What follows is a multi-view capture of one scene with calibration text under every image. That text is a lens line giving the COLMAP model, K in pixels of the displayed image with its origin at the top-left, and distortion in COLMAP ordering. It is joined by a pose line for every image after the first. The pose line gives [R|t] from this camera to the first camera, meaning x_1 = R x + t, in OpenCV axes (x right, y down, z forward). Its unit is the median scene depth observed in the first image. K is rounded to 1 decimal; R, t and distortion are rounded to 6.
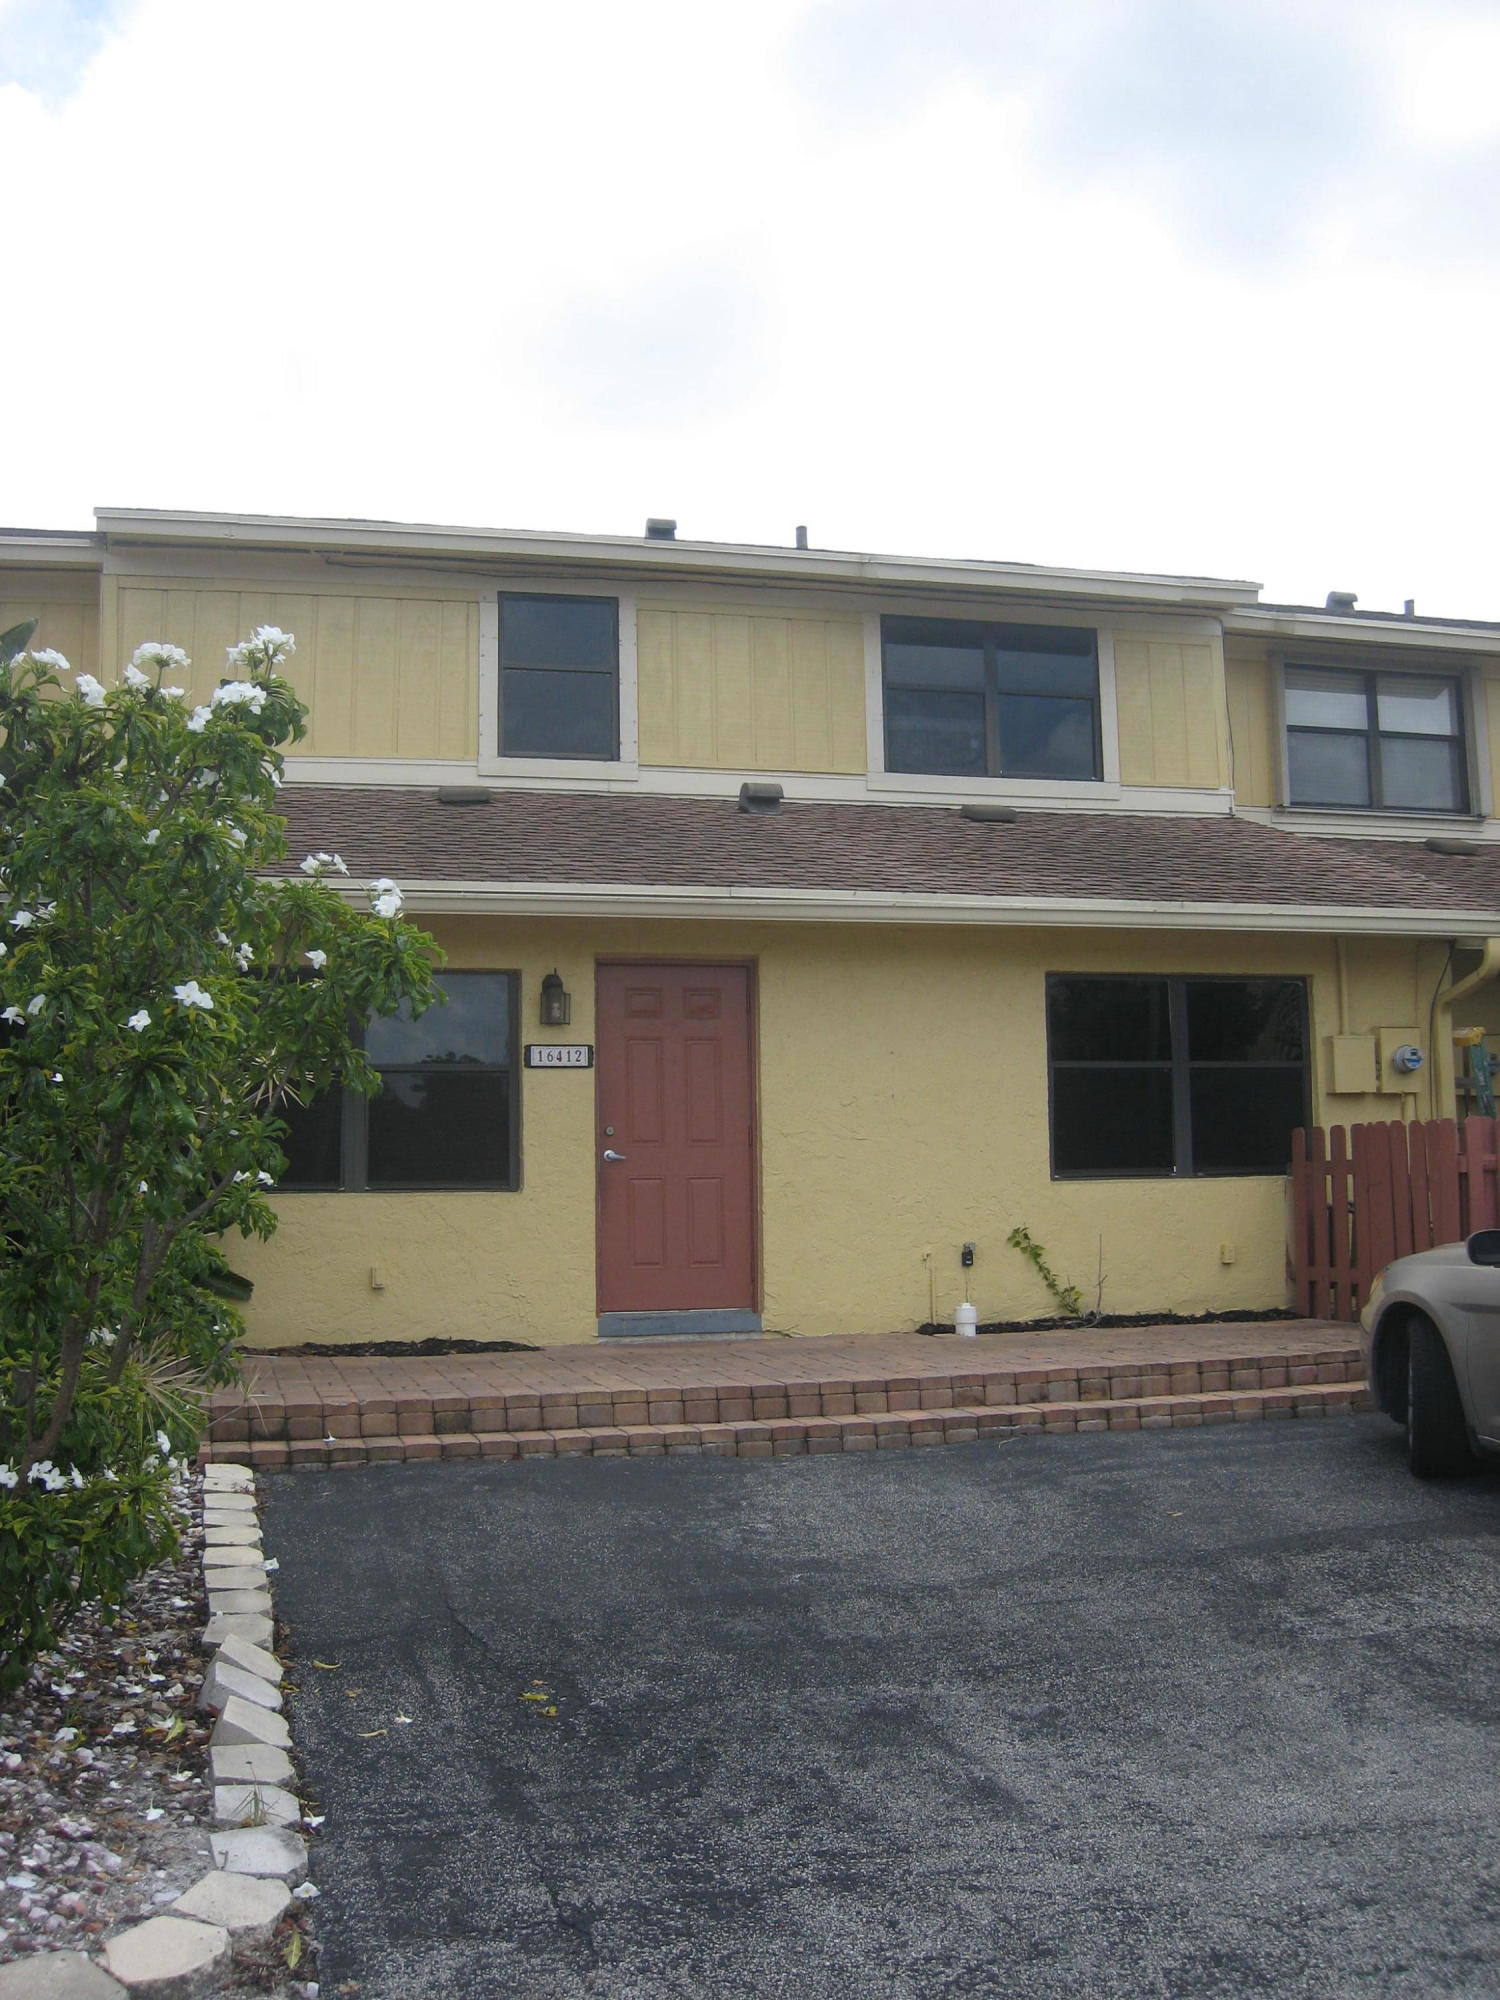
lens RADIAL K [[2063.3, 0, 740.3], [0, 2063.3, 988.9], [0, 0, 1]] dist [-0.154204, 0.000000]
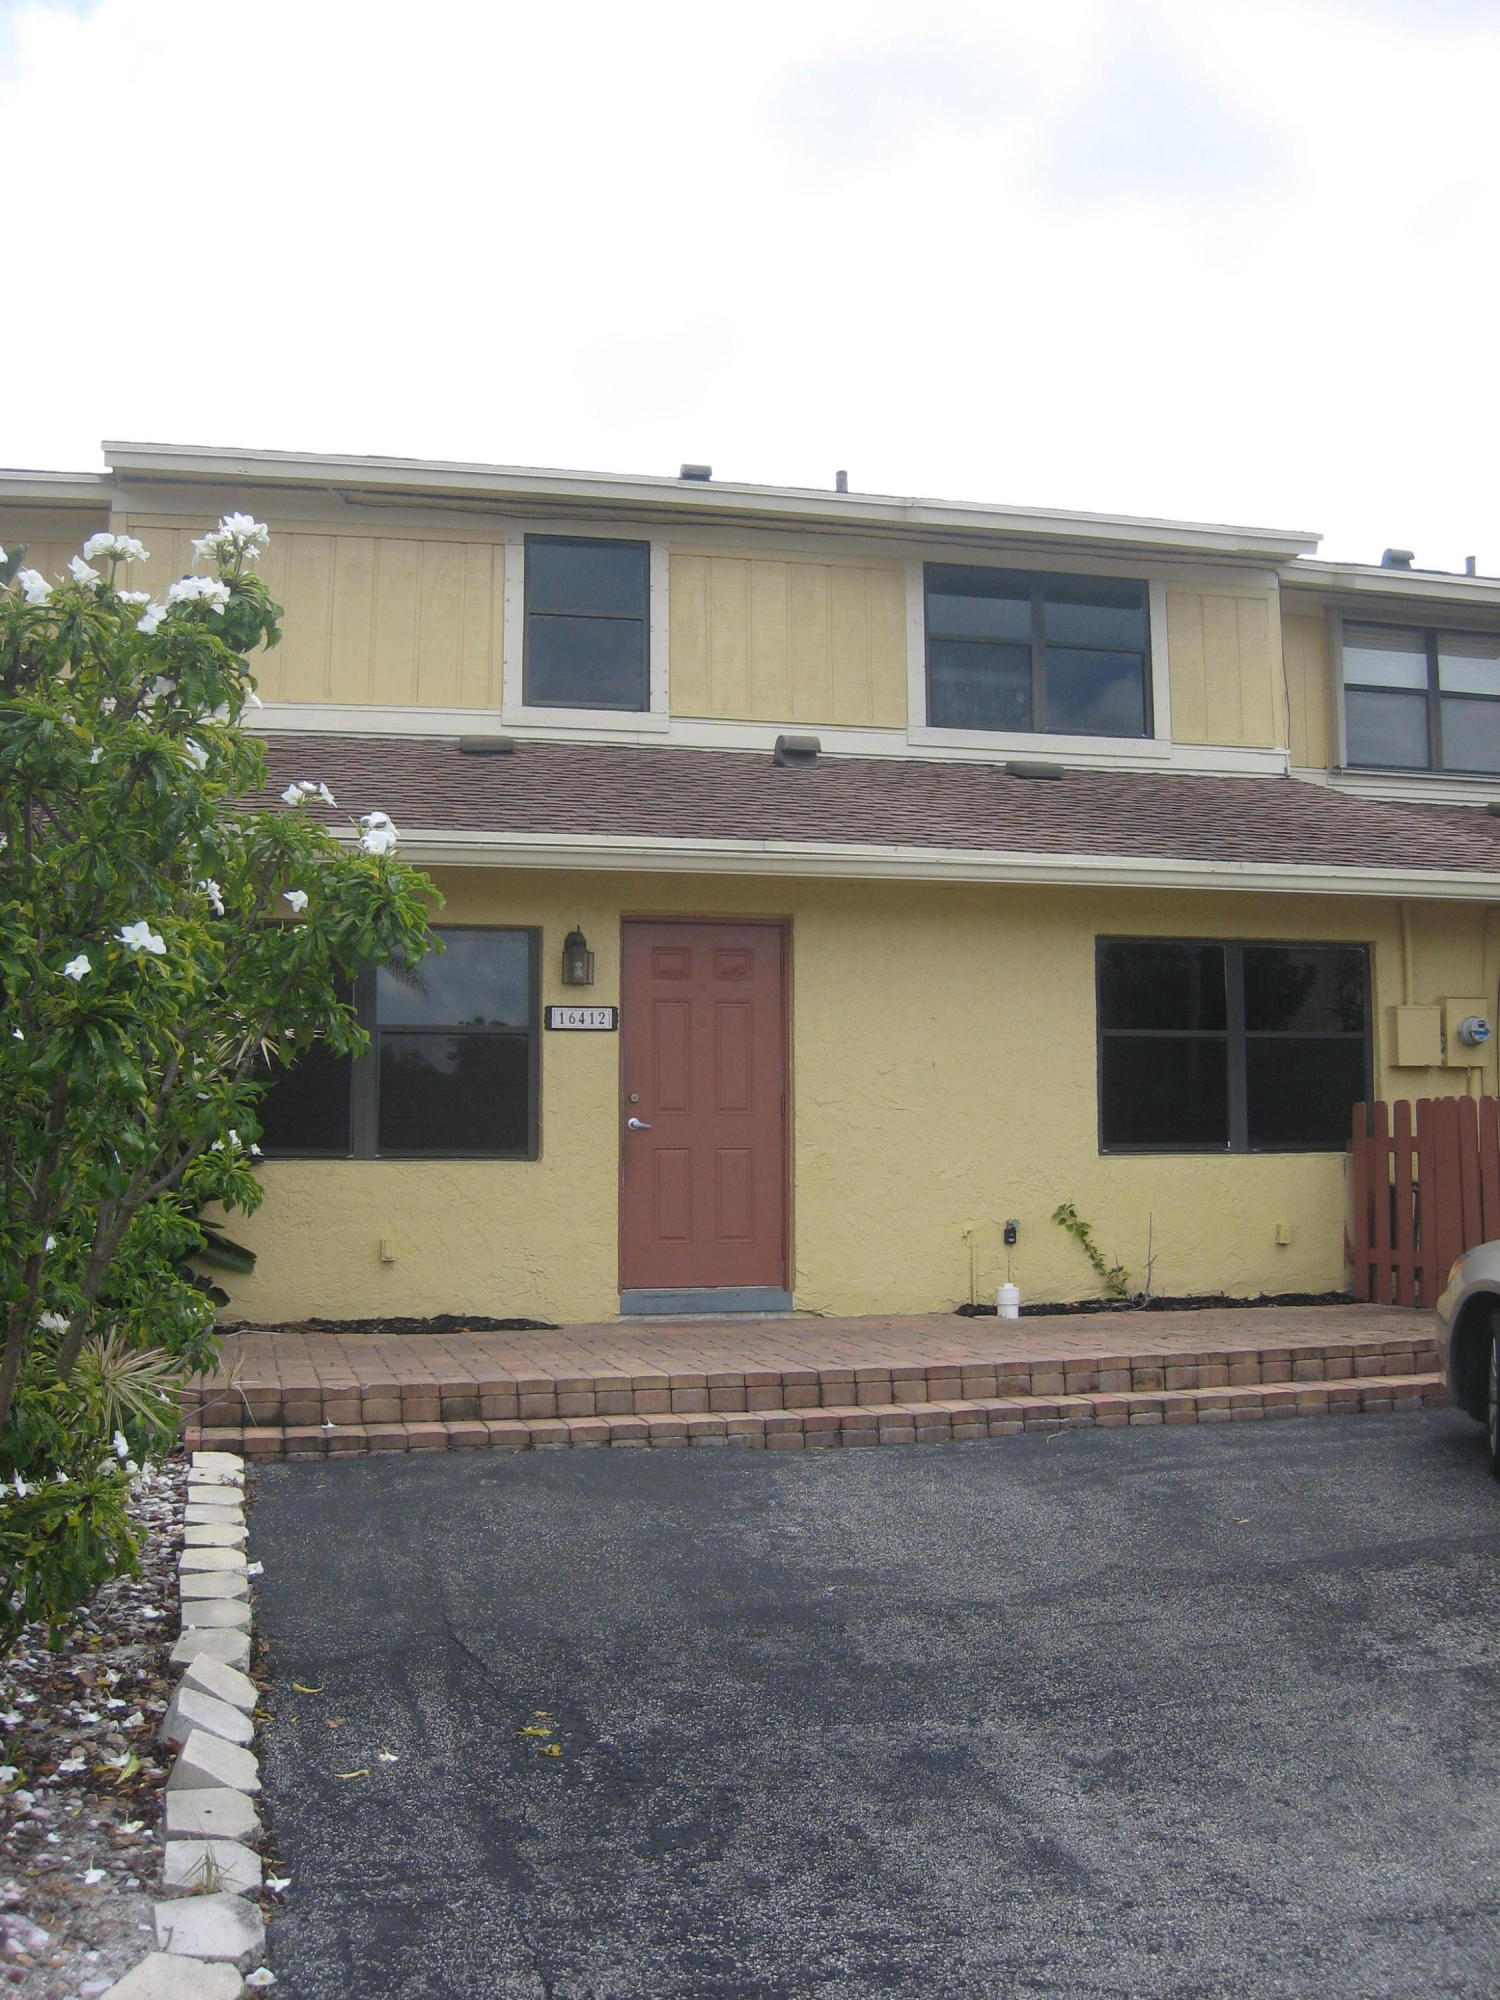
lens RADIAL K [[2063.3, 0, 756.9], [0, 2063.3, 985.0], [0, 0, 1]] dist [-0.154204, 0.000000]
pose [[0.999924, 0.009816, -0.007476, -0.000496], [-0.009712, 0.999857, 0.013847, 0.003436], [0.007610, -0.013774, 0.999876, 0.054307]]
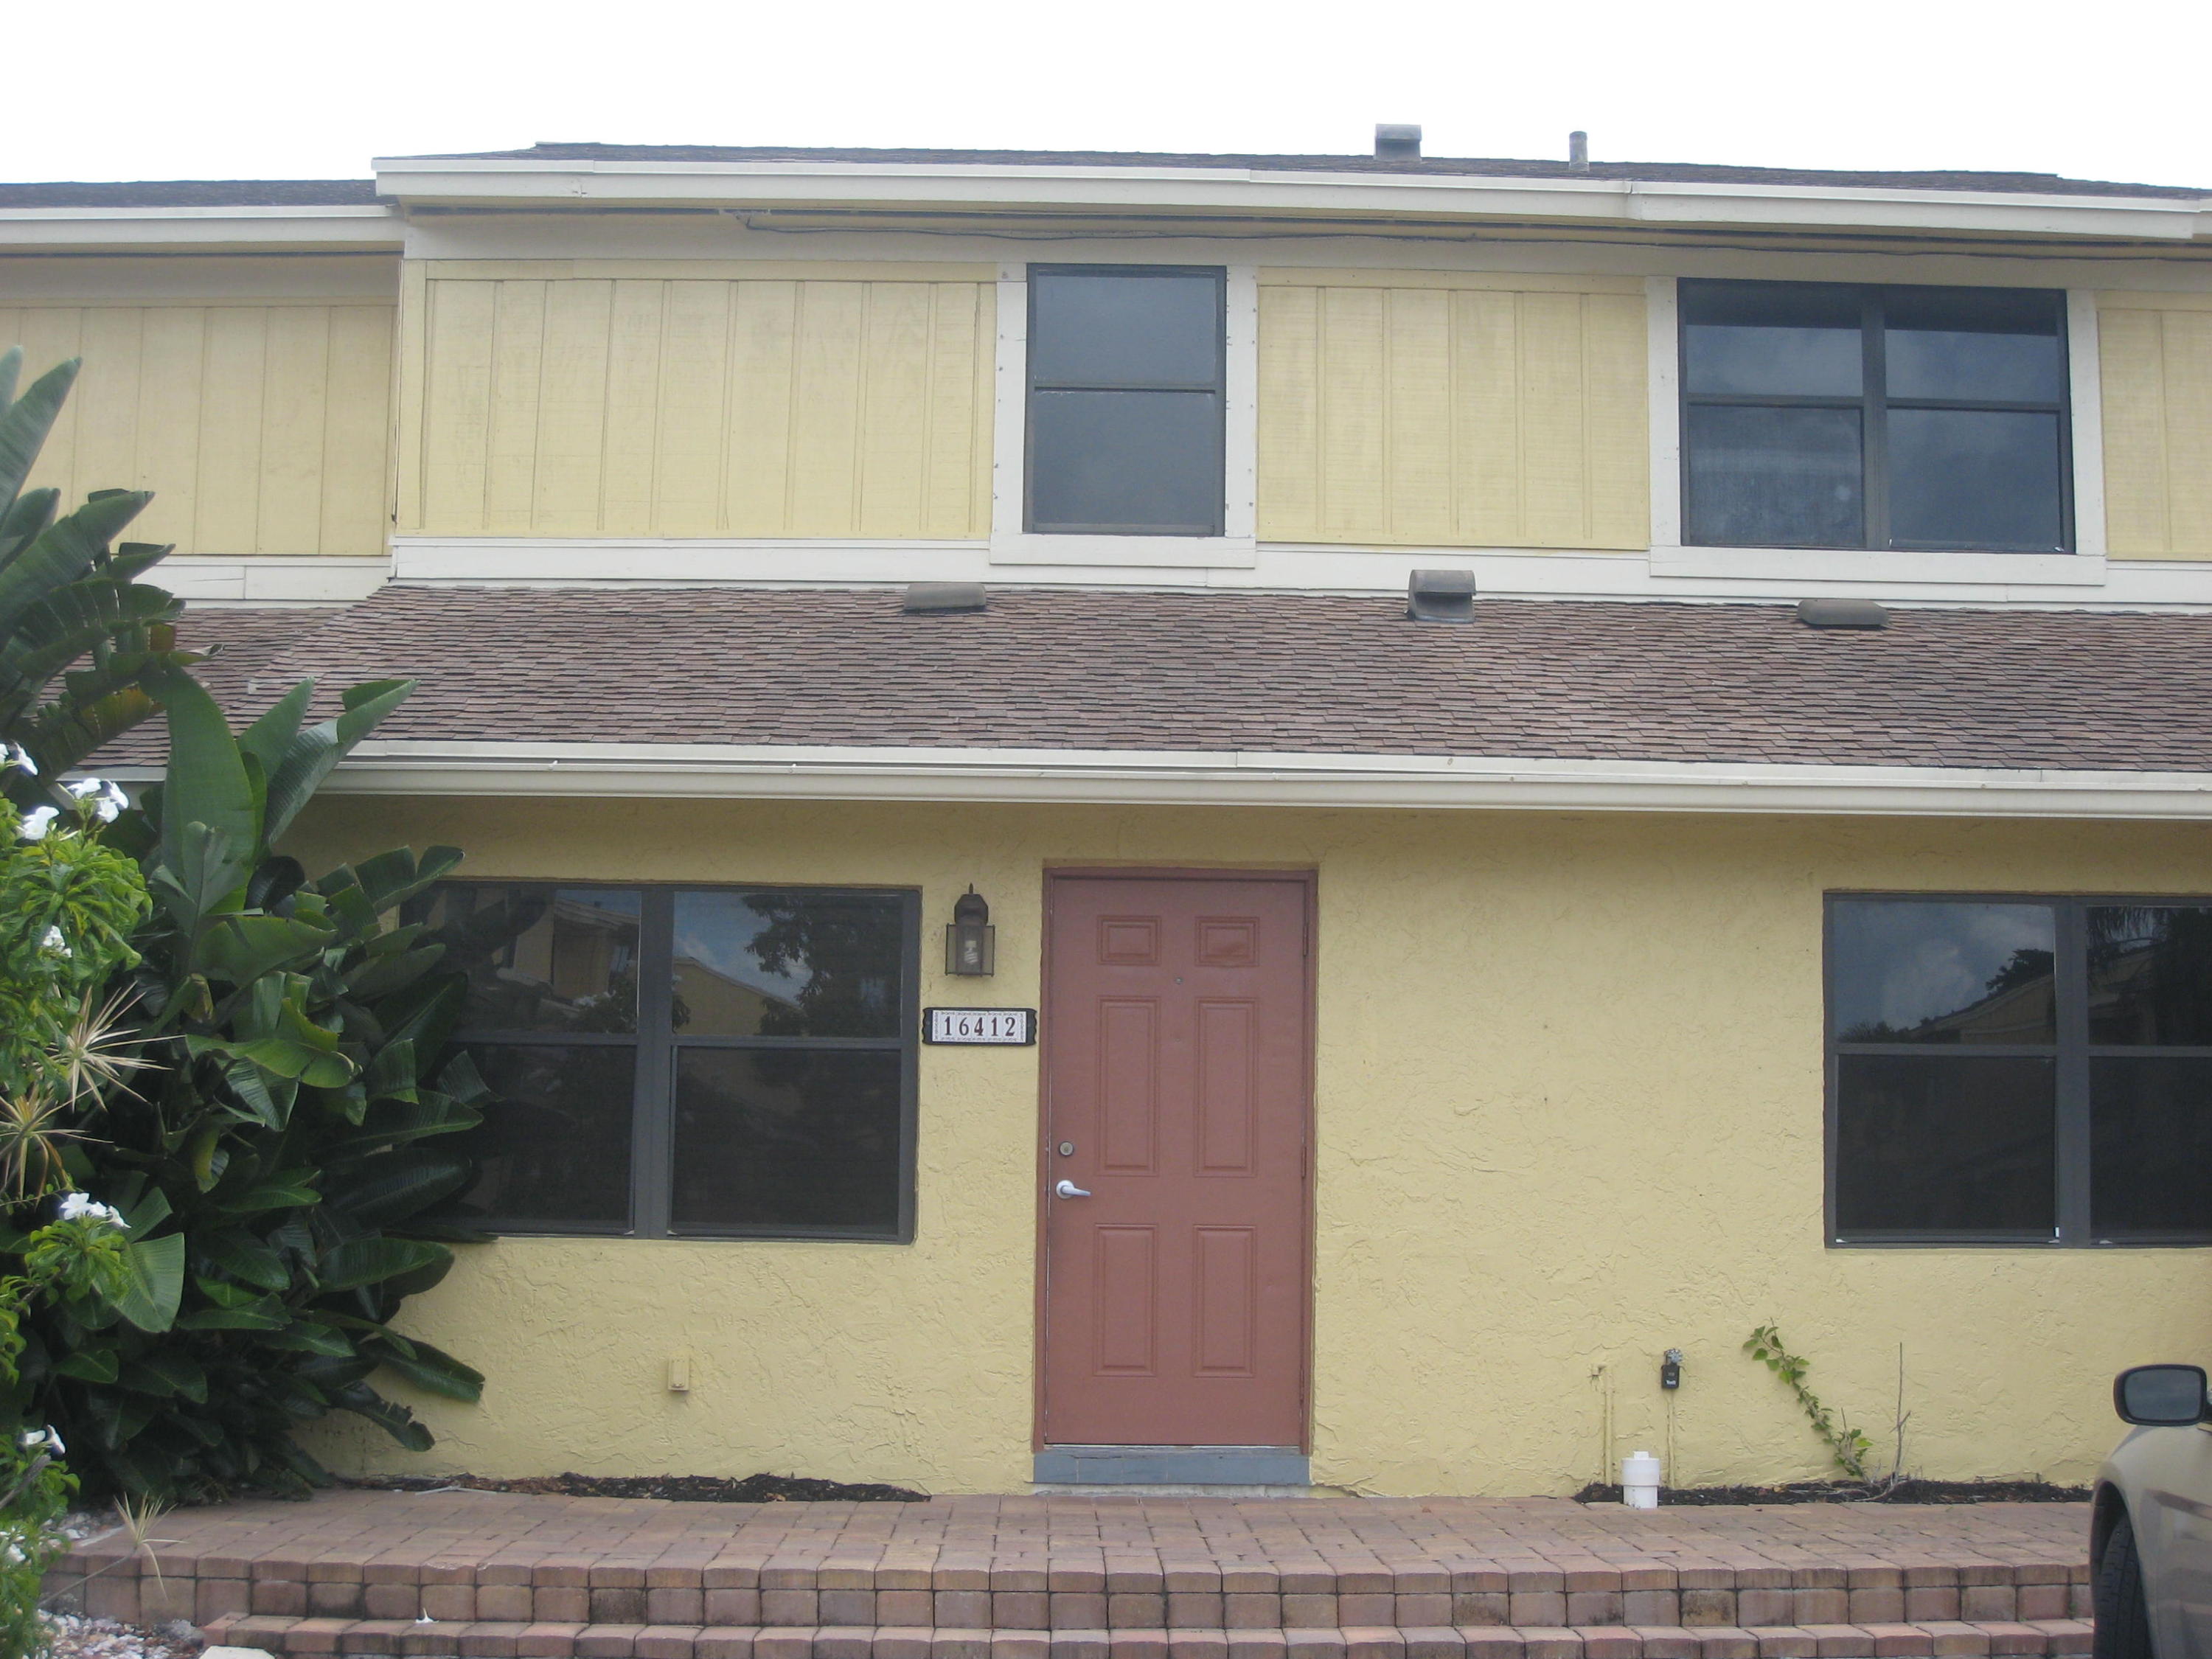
lens RADIAL K [[3500.5, 0, 1105.7], [0, 3500.5, 825.3], [0, 0, 1]] dist [-0.178731, 0.000000]
pose [[0.970697, -0.001049, -0.240306, 0.201329], [-0.003165, 0.999848, -0.017148, -0.009816], [0.240288, 0.017406, 0.970546, -0.009432]]
